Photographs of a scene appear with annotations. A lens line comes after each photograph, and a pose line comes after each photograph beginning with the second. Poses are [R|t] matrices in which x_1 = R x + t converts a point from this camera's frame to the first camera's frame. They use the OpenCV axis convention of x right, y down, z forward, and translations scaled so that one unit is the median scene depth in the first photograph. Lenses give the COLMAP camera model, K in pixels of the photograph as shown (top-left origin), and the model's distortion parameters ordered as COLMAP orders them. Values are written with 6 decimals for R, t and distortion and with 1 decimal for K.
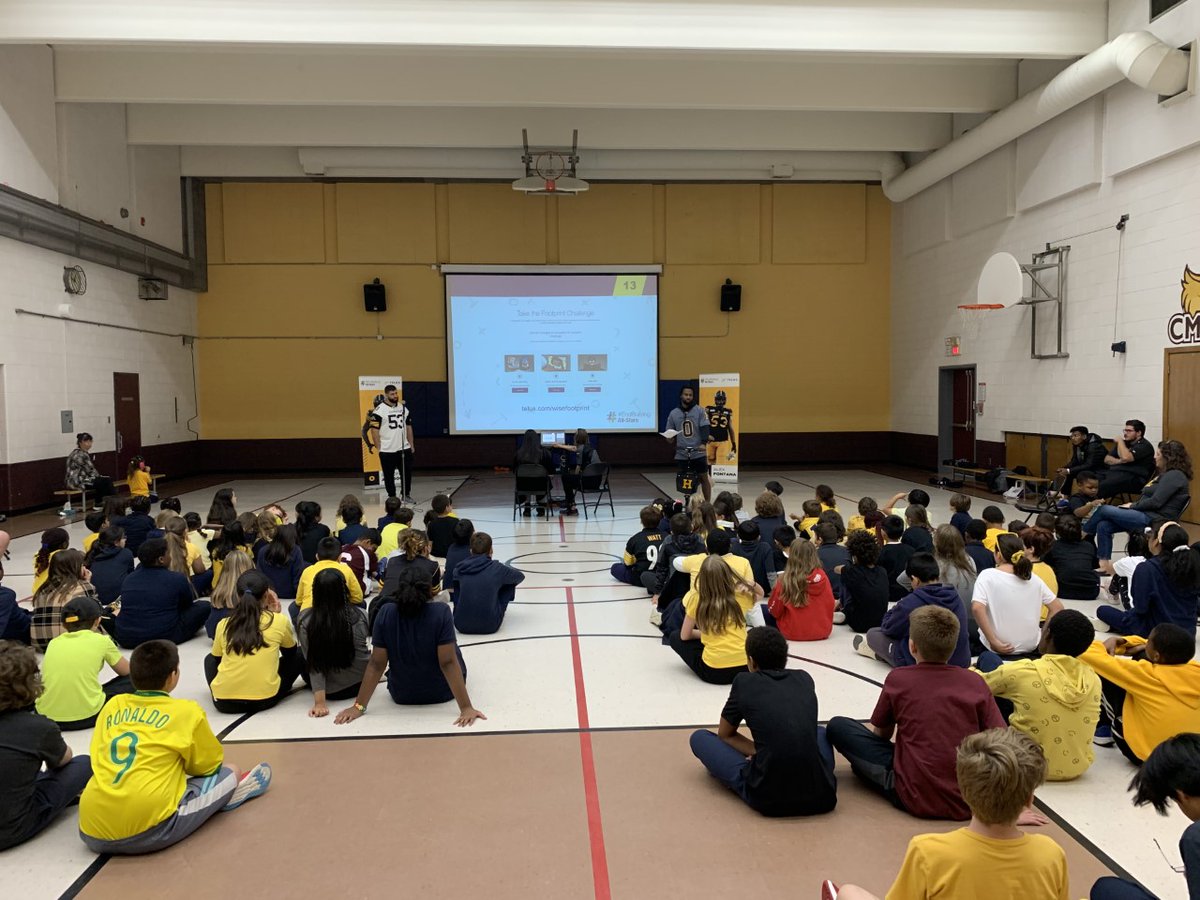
lens RADIAL K [[893.2, 0, 600.0], [0, 893.2, 450.0], [0, 0, 1]] dist [-0.001232, -0.000386]
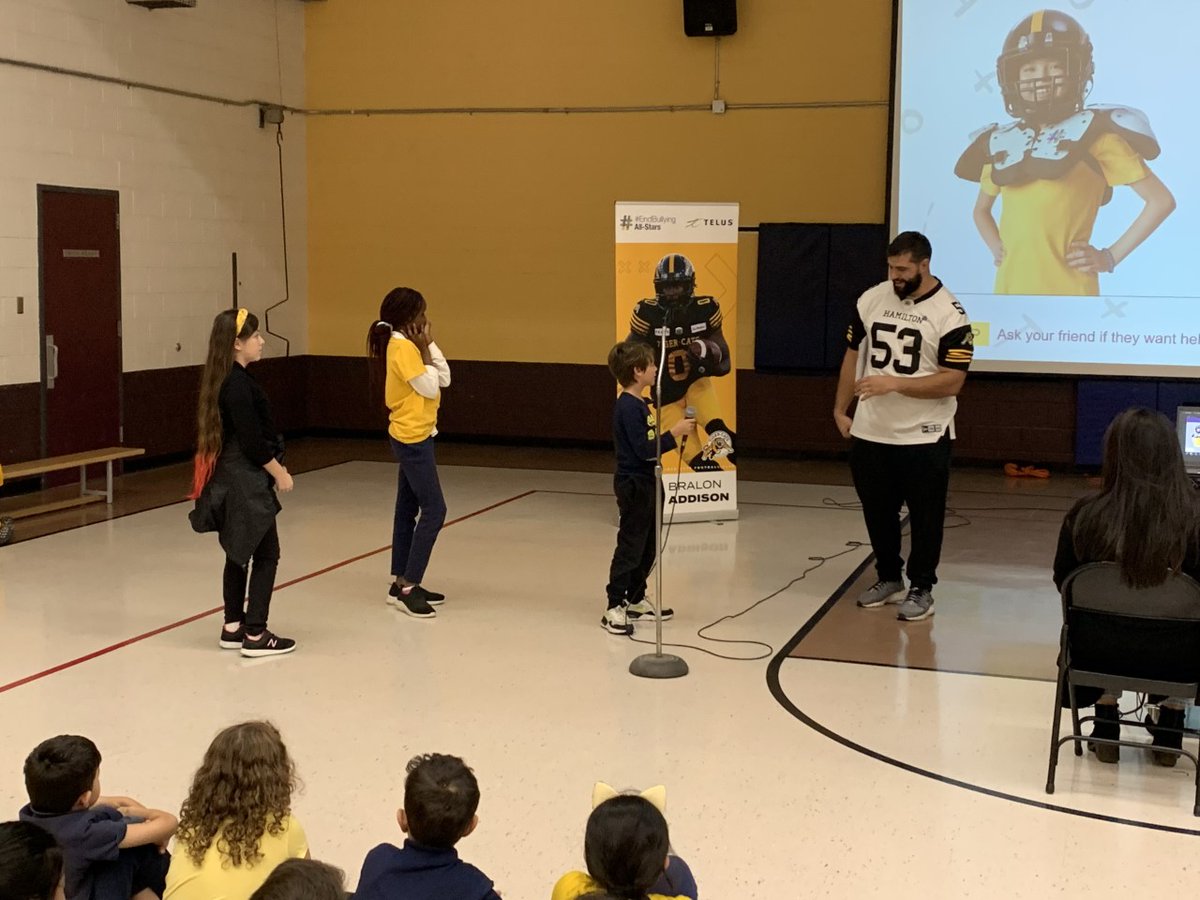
lens RADIAL K [[1774.1, 0, 600.0], [0, 1774.1, 450.0], [0, 0, 1]] dist [0.191228, -0.001488]
pose [[0.938351, 0.054783, -0.341315, -0.026058], [-0.040214, 0.997958, 0.049623, -0.016041], [0.343337, -0.032838, 0.938638, 0.270512]]
